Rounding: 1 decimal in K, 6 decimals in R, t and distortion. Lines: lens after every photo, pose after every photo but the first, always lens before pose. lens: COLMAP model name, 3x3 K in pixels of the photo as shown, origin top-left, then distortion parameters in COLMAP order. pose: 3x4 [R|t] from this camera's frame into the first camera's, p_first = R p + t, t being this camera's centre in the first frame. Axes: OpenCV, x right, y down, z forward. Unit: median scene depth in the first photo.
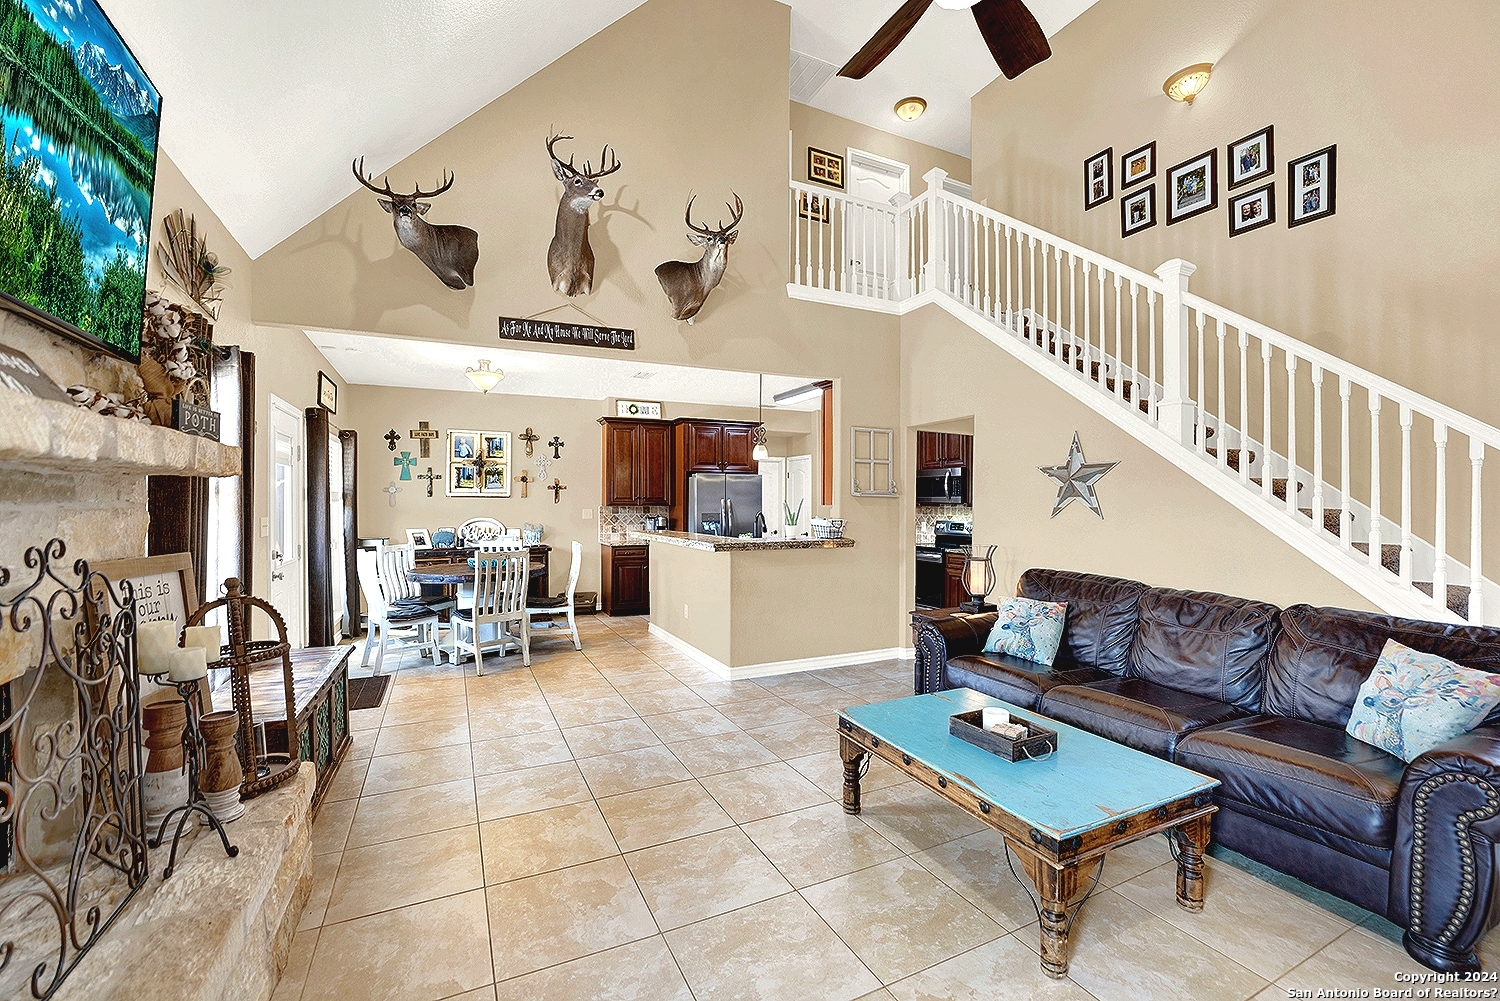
lens RADIAL K [[631.5, 0, 750.0], [0, 631.5, 500.5], [0, 0, 1]] dist [0.013160, -0.000068]
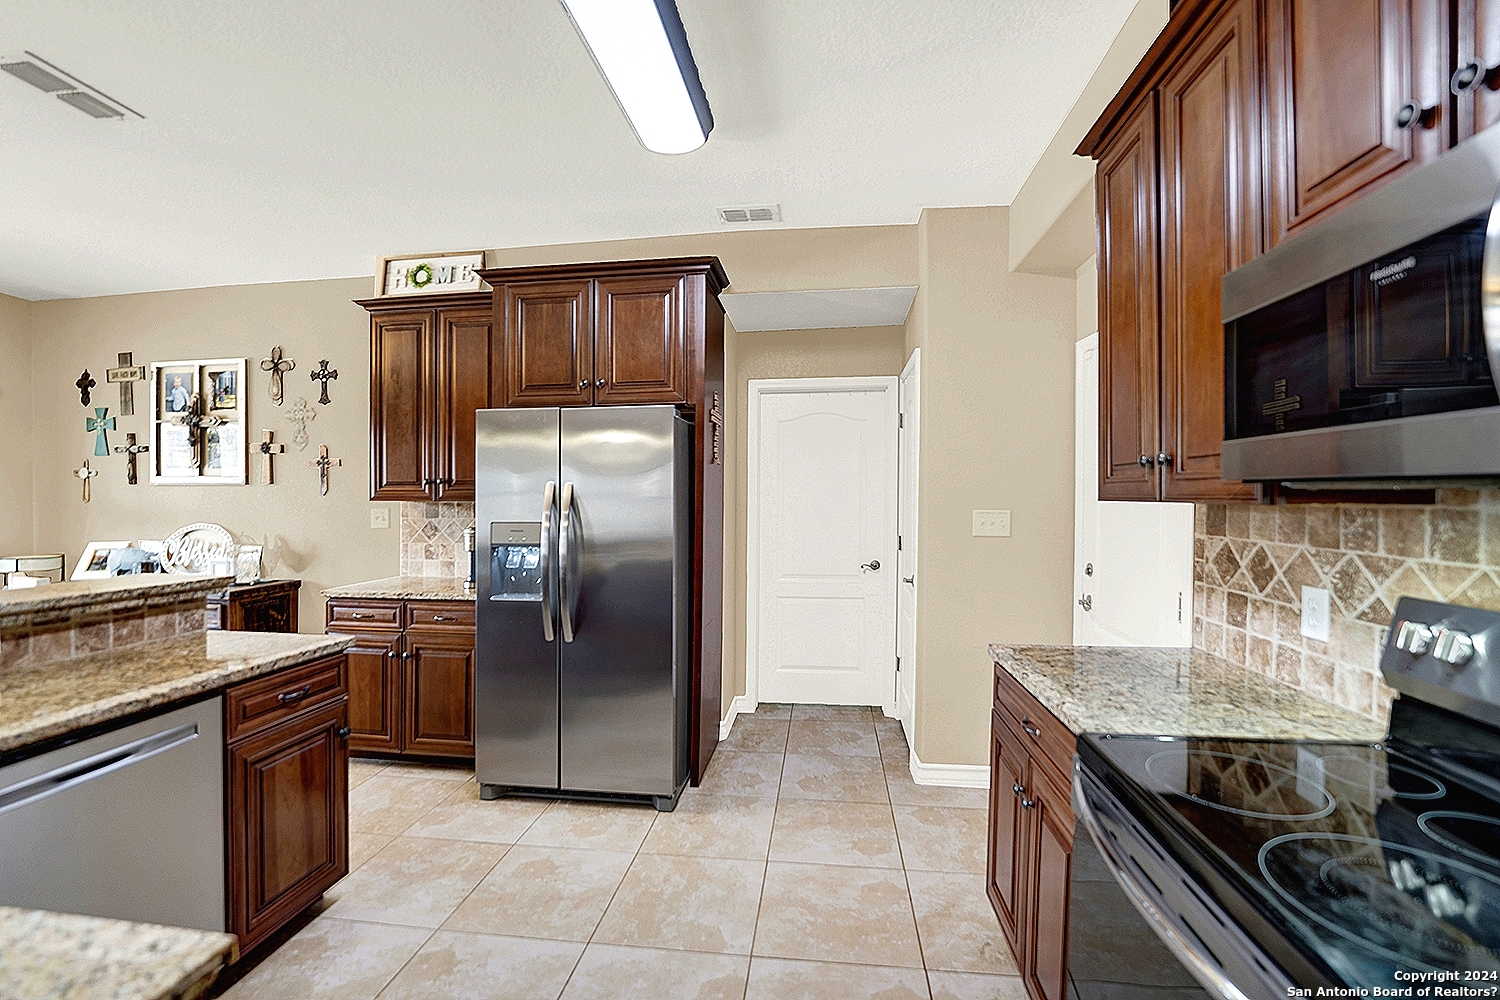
lens RADIAL K [[635.7, 0, 750.0], [0, 635.7, 500.0], [0, 0, 1]] dist [-0.022559, 0.000149]
pose [[0.842860, -0.001231, -0.538131, 0.249701], [0.004887, 0.999974, 0.005367, 0.007283], [0.538110, -0.007154, 0.842844, 0.811892]]
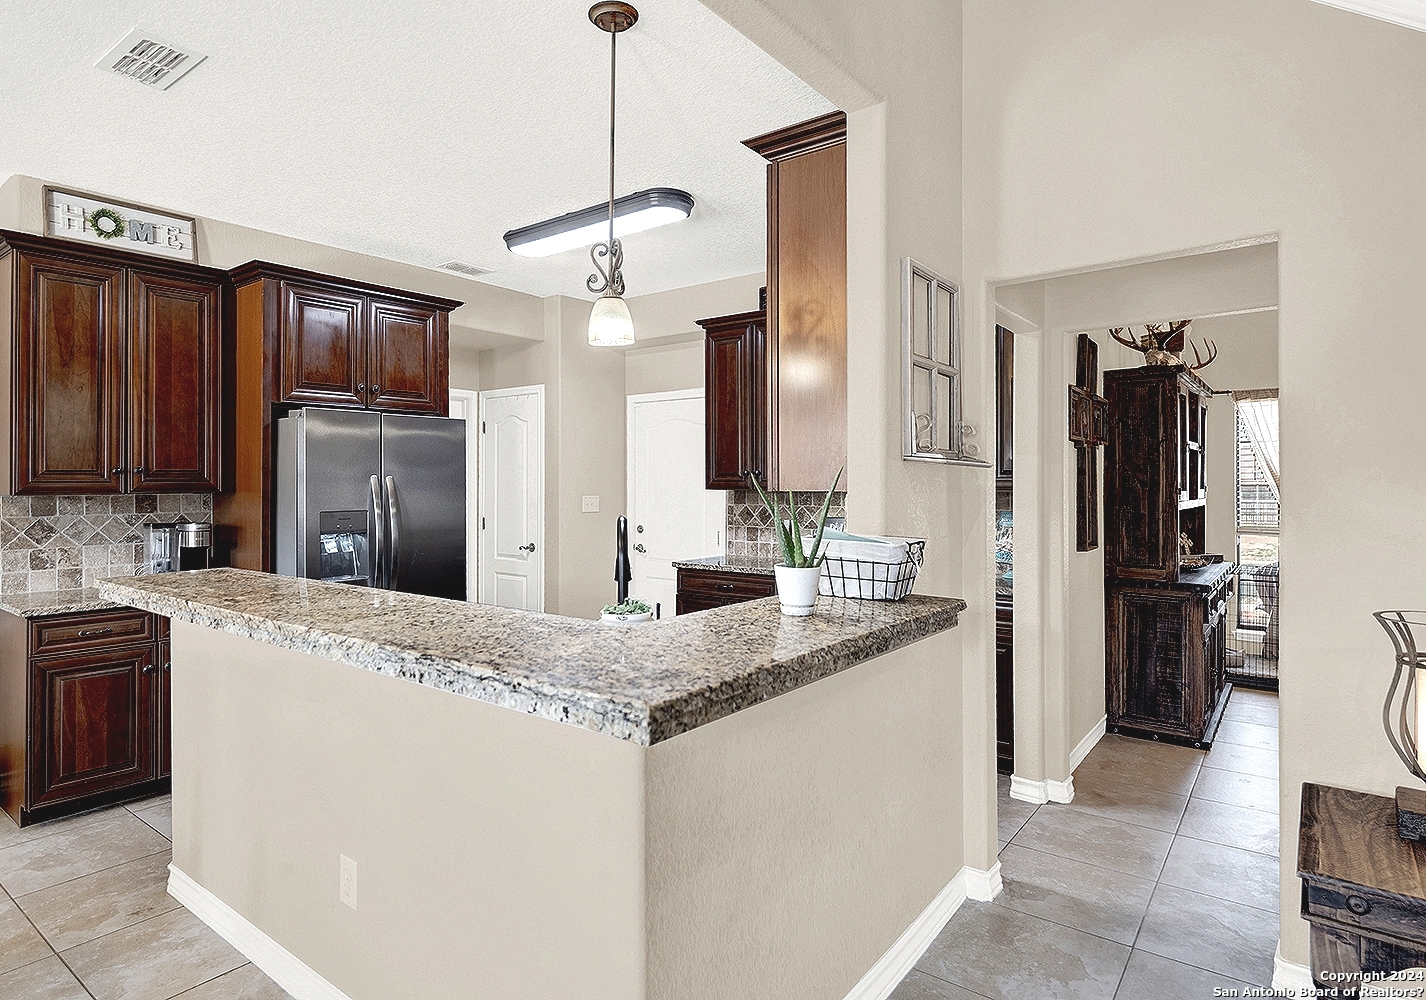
lens RADIAL K [[801.1, 0, 680.2], [0, 801.1, 472.1], [0, 0, 1]] dist [-0.003856, -0.001371]
pose [[0.900965, 0.002429, 0.433886, -0.094136], [0.002142, 0.999947, -0.010047, 0.001841], [-0.433887, 0.009981, 0.900912, 0.484929]]
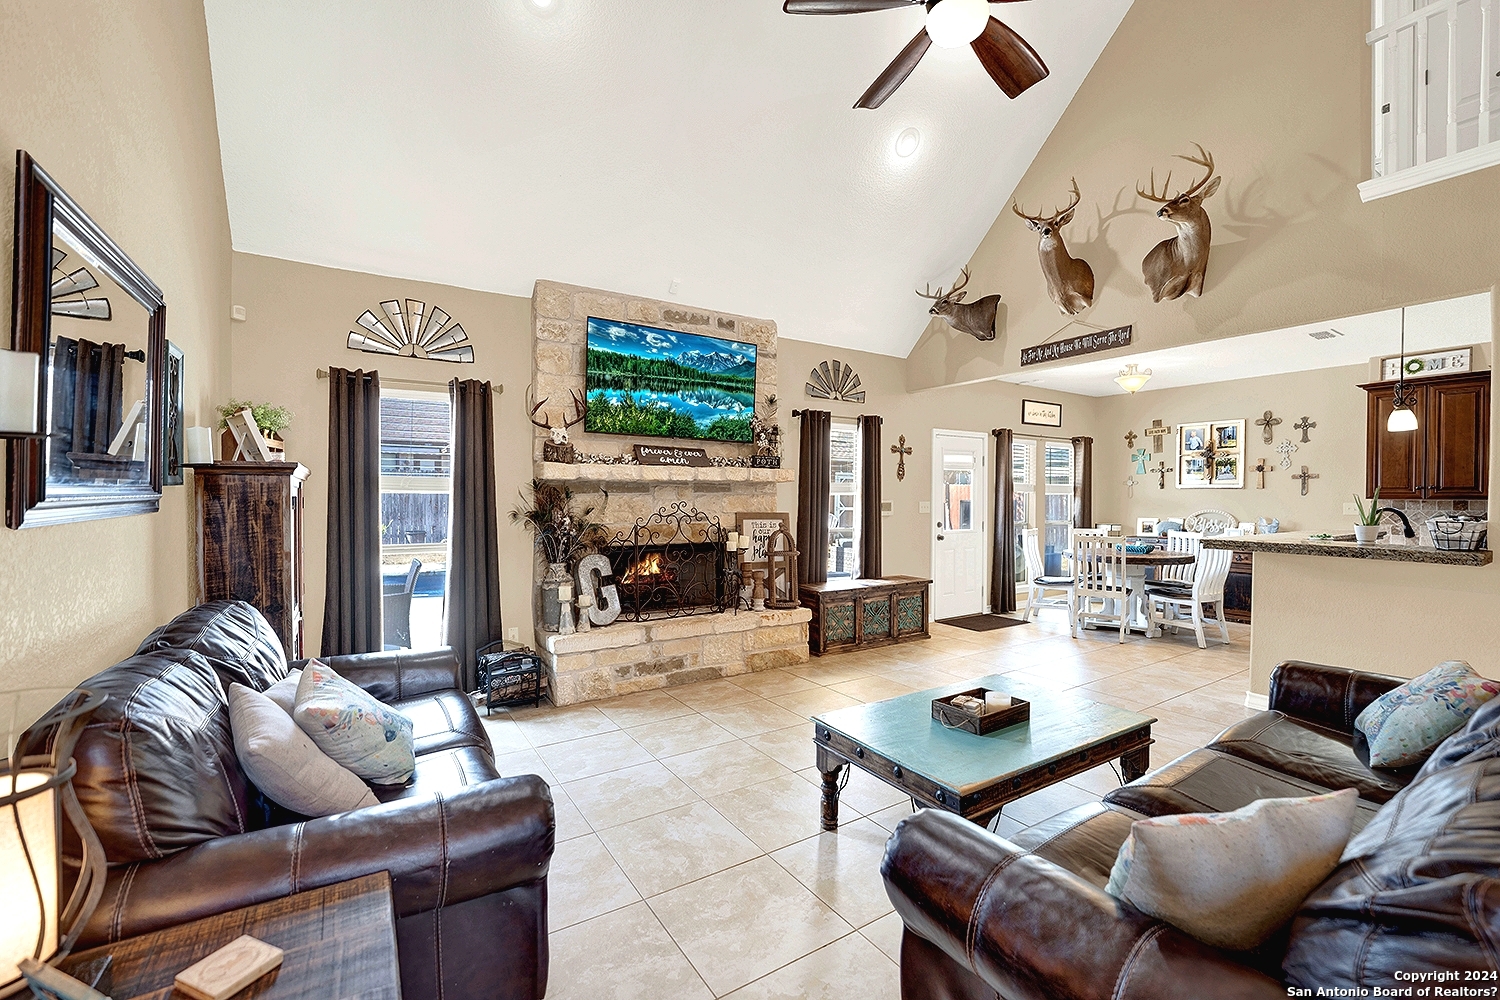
lens RADIAL K [[652.7, 0, 750.0], [0, 652.7, 500.0], [0, 0, 1]] dist [0.001000, 0.000194]
pose [[0.141694, 0.007908, -0.989879, 0.485529], [-0.001246, 0.999969, 0.007810, 0.005226], [0.989910, 0.000127, 0.141700, 0.145310]]
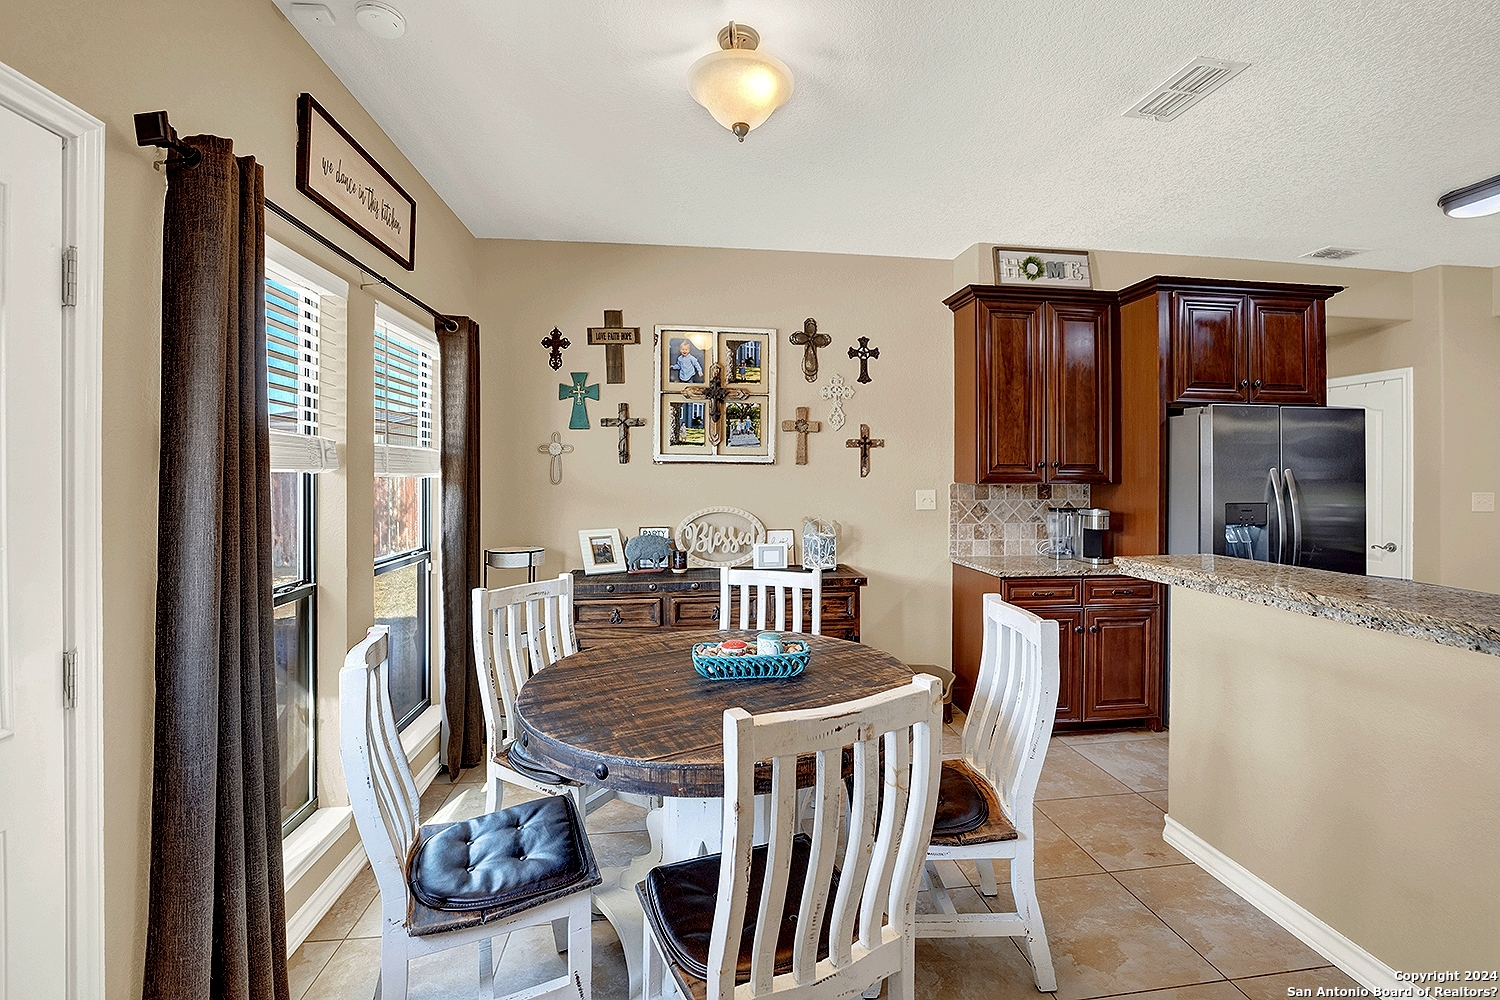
lens RADIAL K [[638.8, 0, 765.1], [0, 638.8, 474.8], [0, 0, 1]] dist [-0.029745, 0.000073]
pose [[0.952914, 0.002474, -0.303232, -0.244977], [-0.001745, 0.999995, 0.002672, 0.001870], [0.303237, -0.002017, 0.952913, 0.549386]]
